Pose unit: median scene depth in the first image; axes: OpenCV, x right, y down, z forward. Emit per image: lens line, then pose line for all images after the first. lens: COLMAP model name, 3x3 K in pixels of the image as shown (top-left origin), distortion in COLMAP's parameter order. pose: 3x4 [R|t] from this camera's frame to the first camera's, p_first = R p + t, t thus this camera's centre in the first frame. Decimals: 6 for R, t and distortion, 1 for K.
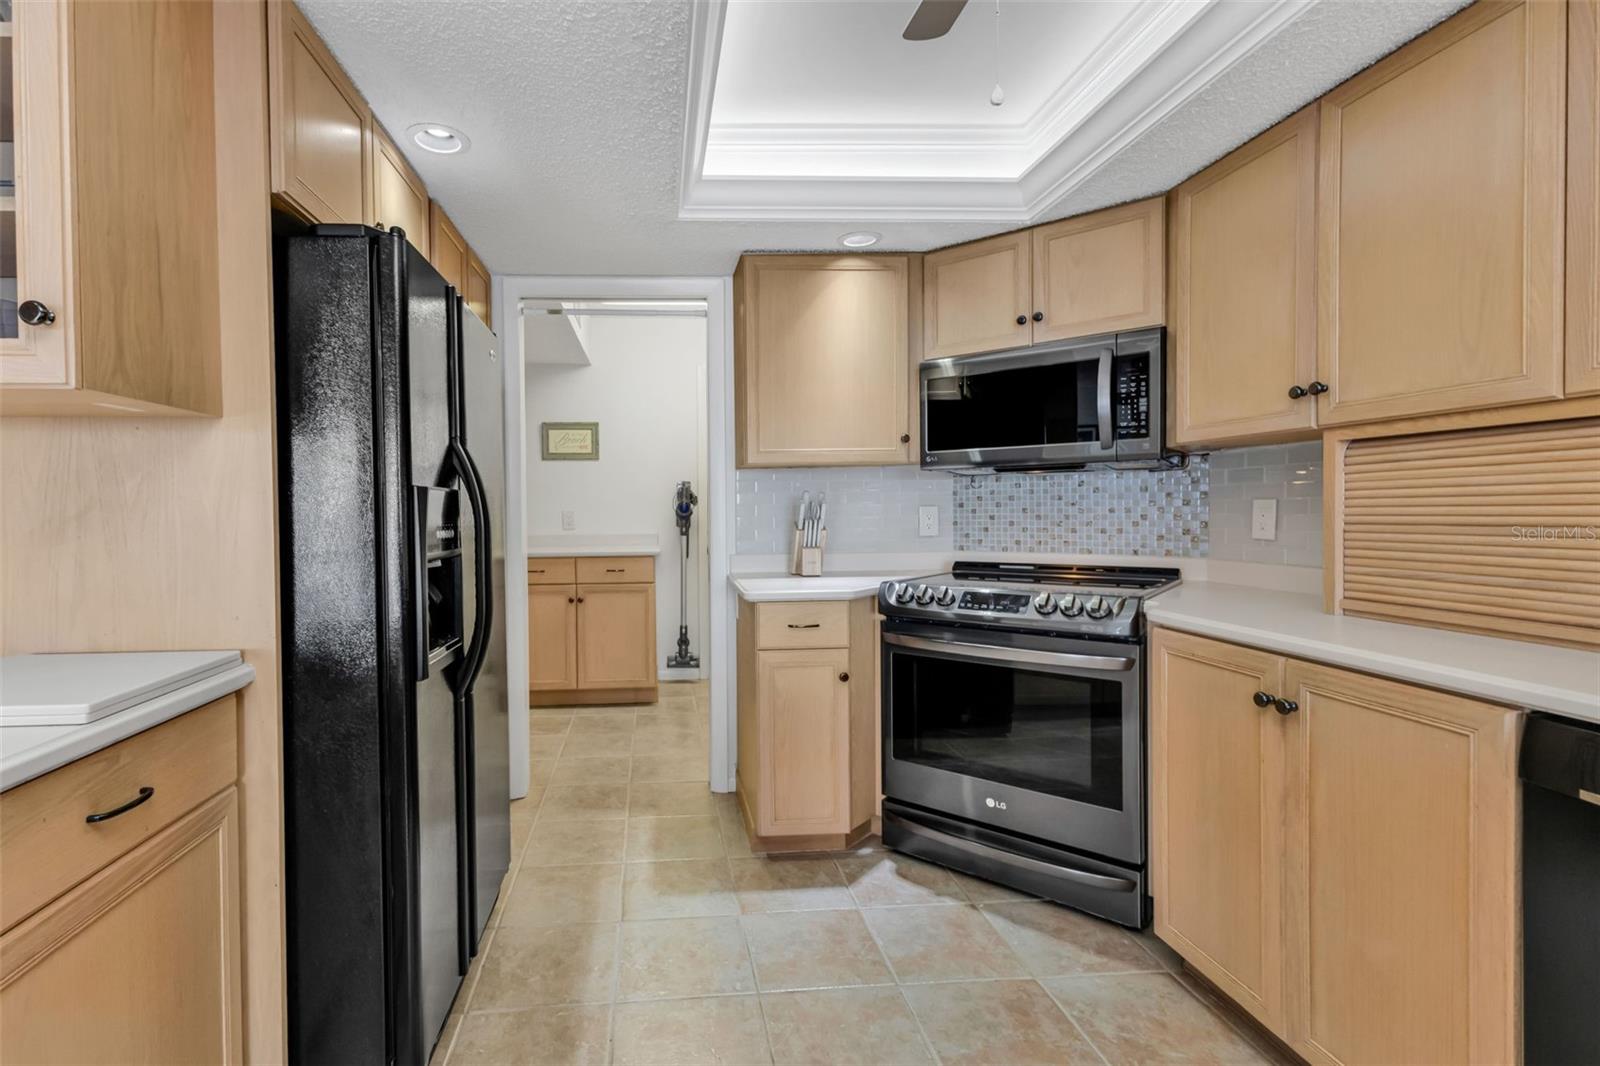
lens RADIAL K [[737.3, 0, 727.0], [0, 737.3, 524.6], [0, 0, 1]] dist [0.012389, 0.000090]
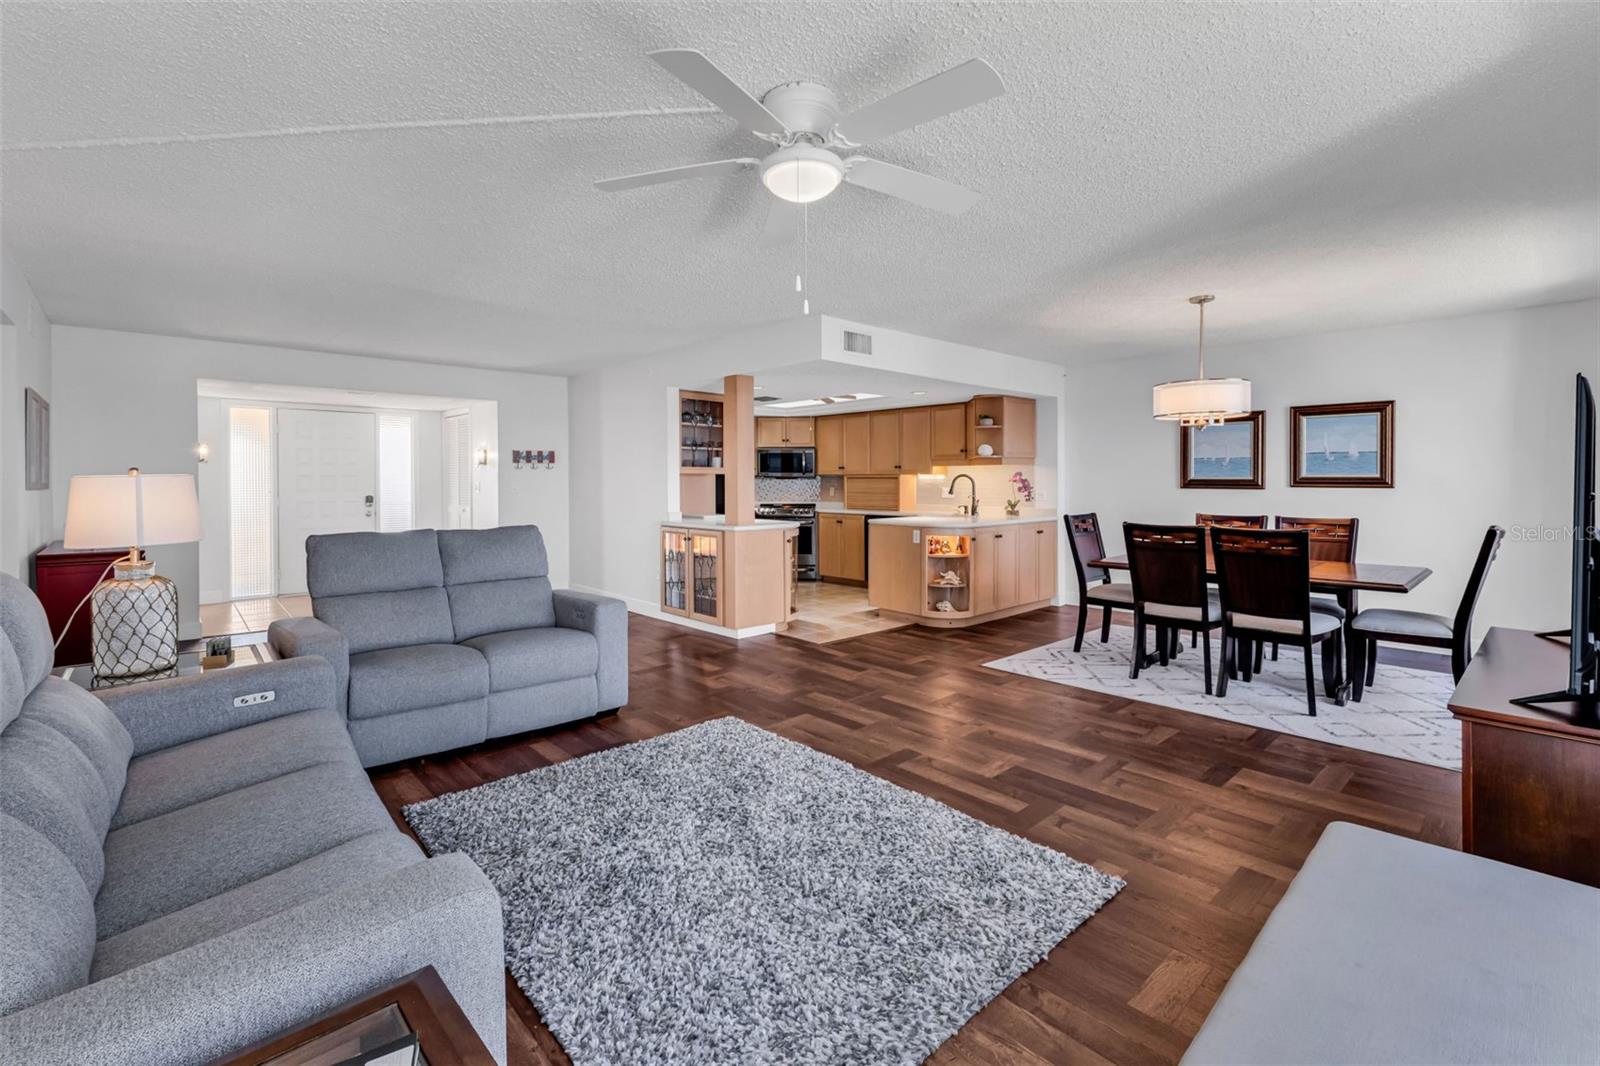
lens RADIAL K [[711.5, 0, 793.3], [0, 711.5, 479.8], [0, 0, 1]] dist [0.003455, 0.000258]
pose [[0.803138, 0.012970, 0.595652, -1.811471], [0.002241, 0.999690, -0.024789, 0.023405], [-0.595789, 0.021244, 0.802860, -2.057382]]
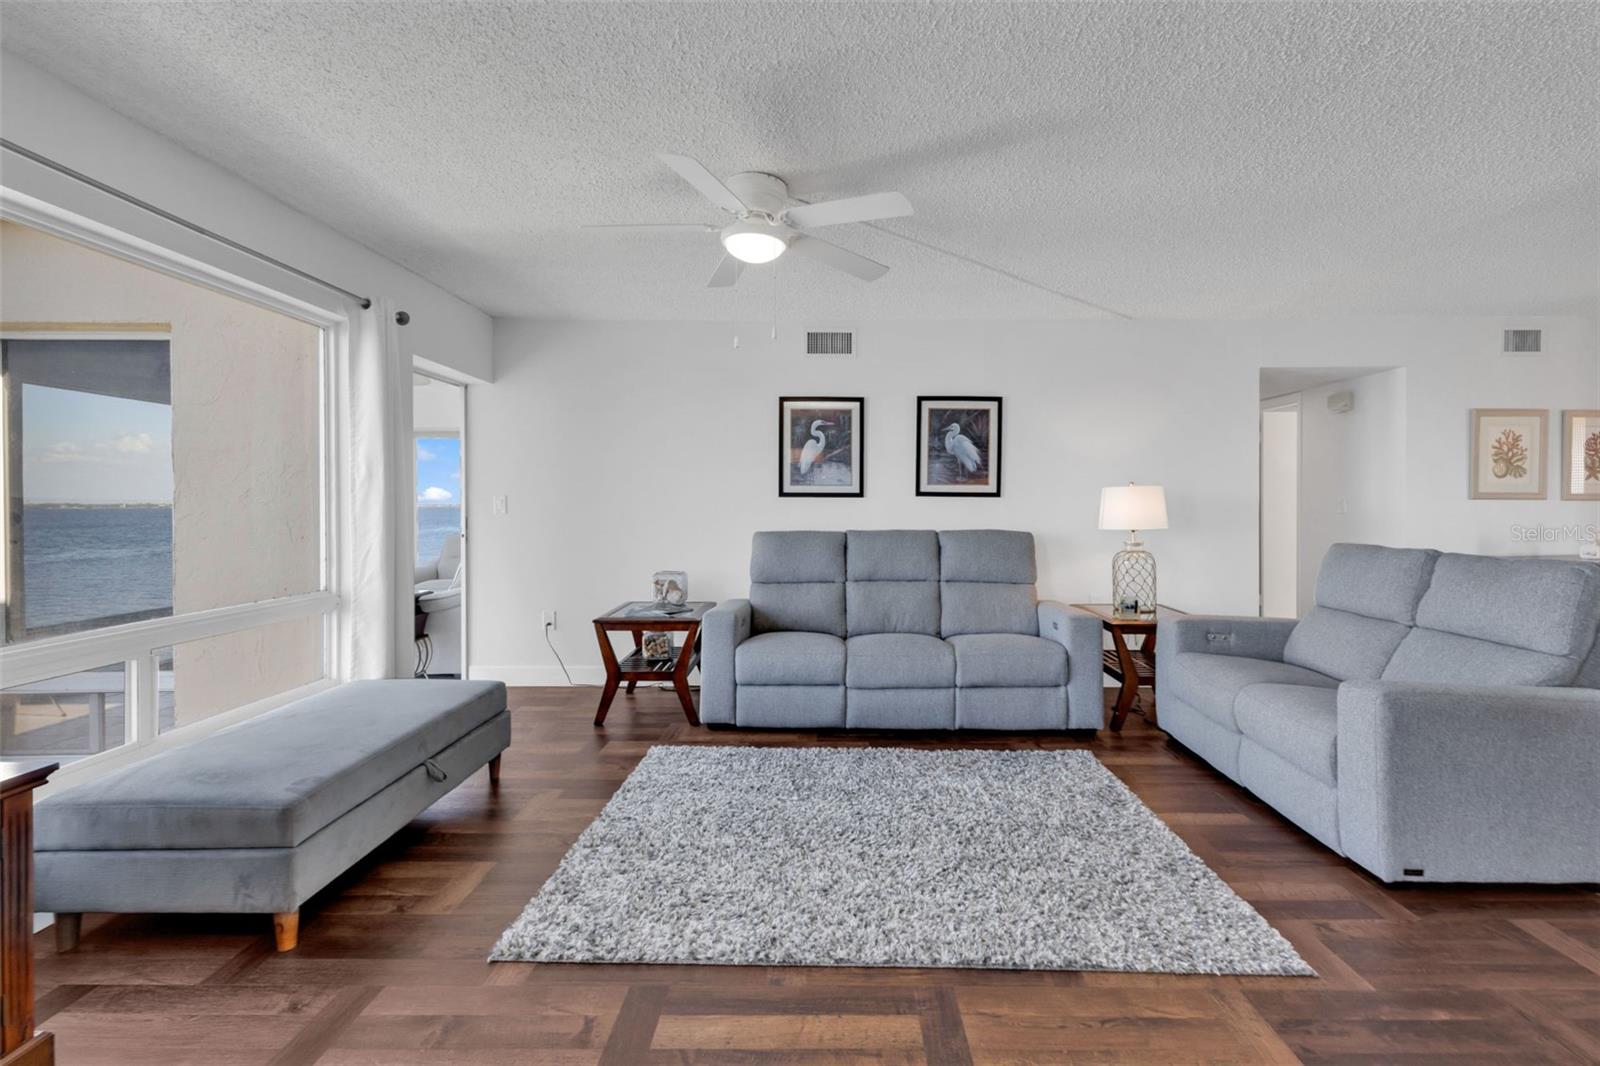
lens RADIAL K [[700.9, 0, 831.8], [0, 700.9, 507.3], [0, 0, 1]] dist [0.010916, 0.000075]
pose [[-0.091656, 0.020367, -0.995582, -0.228430], [-0.019674, 0.999559, 0.022259, 0.019445], [0.995596, 0.021627, -0.091215, -1.150787]]
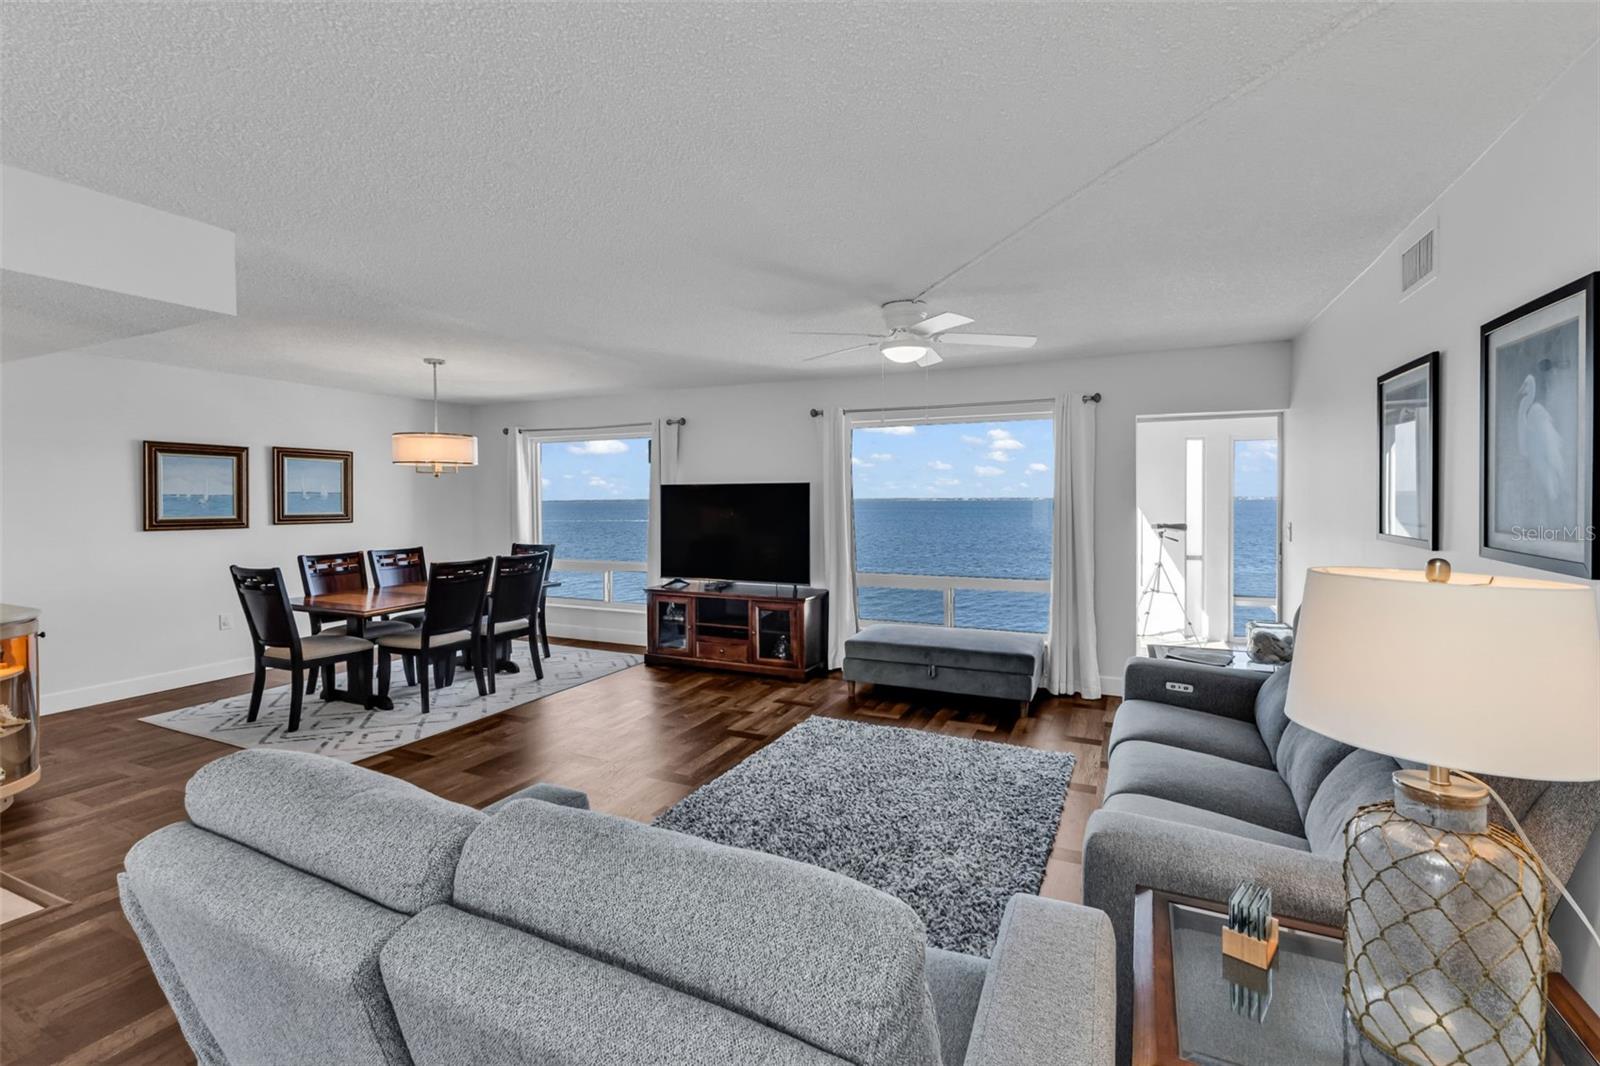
lens RADIAL K [[703.2, 0, 799.0], [0, 703.2, 505.0], [0, 0, 1]] dist [0.004619, 0.000020]
pose [[-0.856894, 0.014987, 0.515275, -1.835476], [0.029960, 0.999336, 0.020758, -0.070778], [-0.514622, 0.033225, -0.856773, -0.017070]]
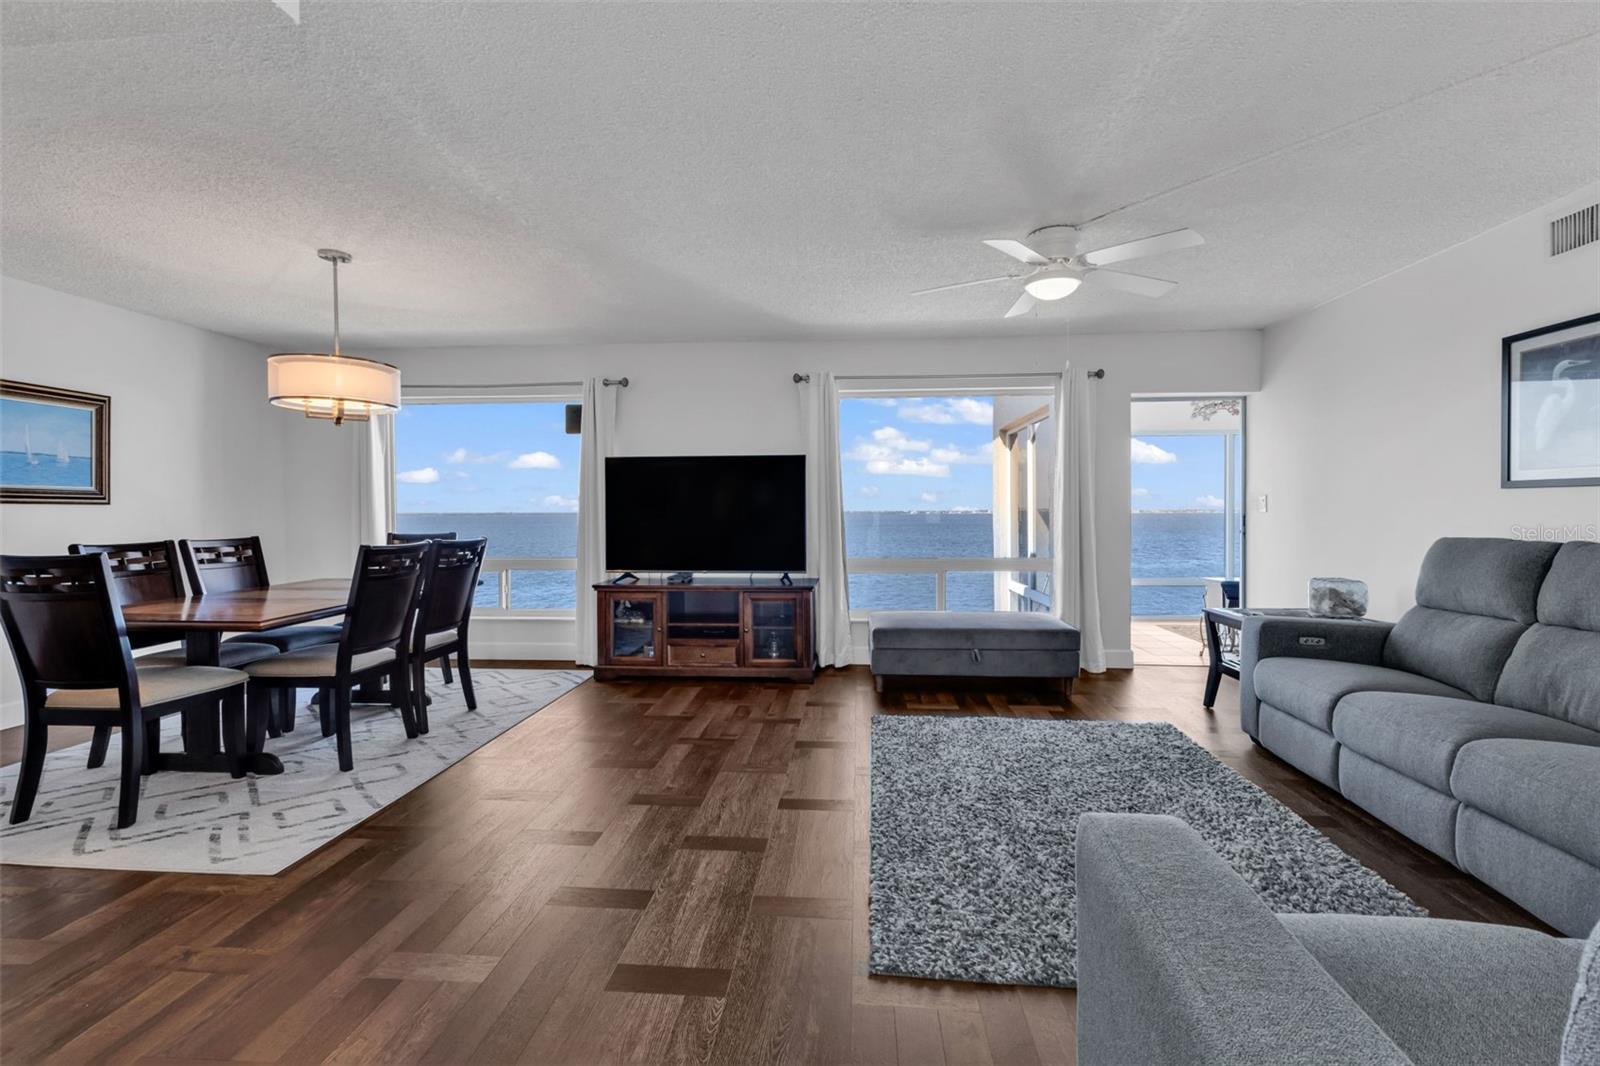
lens RADIAL K [[699.5, 0, 800.5], [0, 699.5, 520.1], [0, 0, 1]] dist [0.000910, 0.000107]
pose [[-0.983036, 0.017816, 0.182543, -1.046254], [0.024323, 0.999144, 0.033470, 0.020736], [-0.181791, 0.037342, -0.982628, -0.024147]]
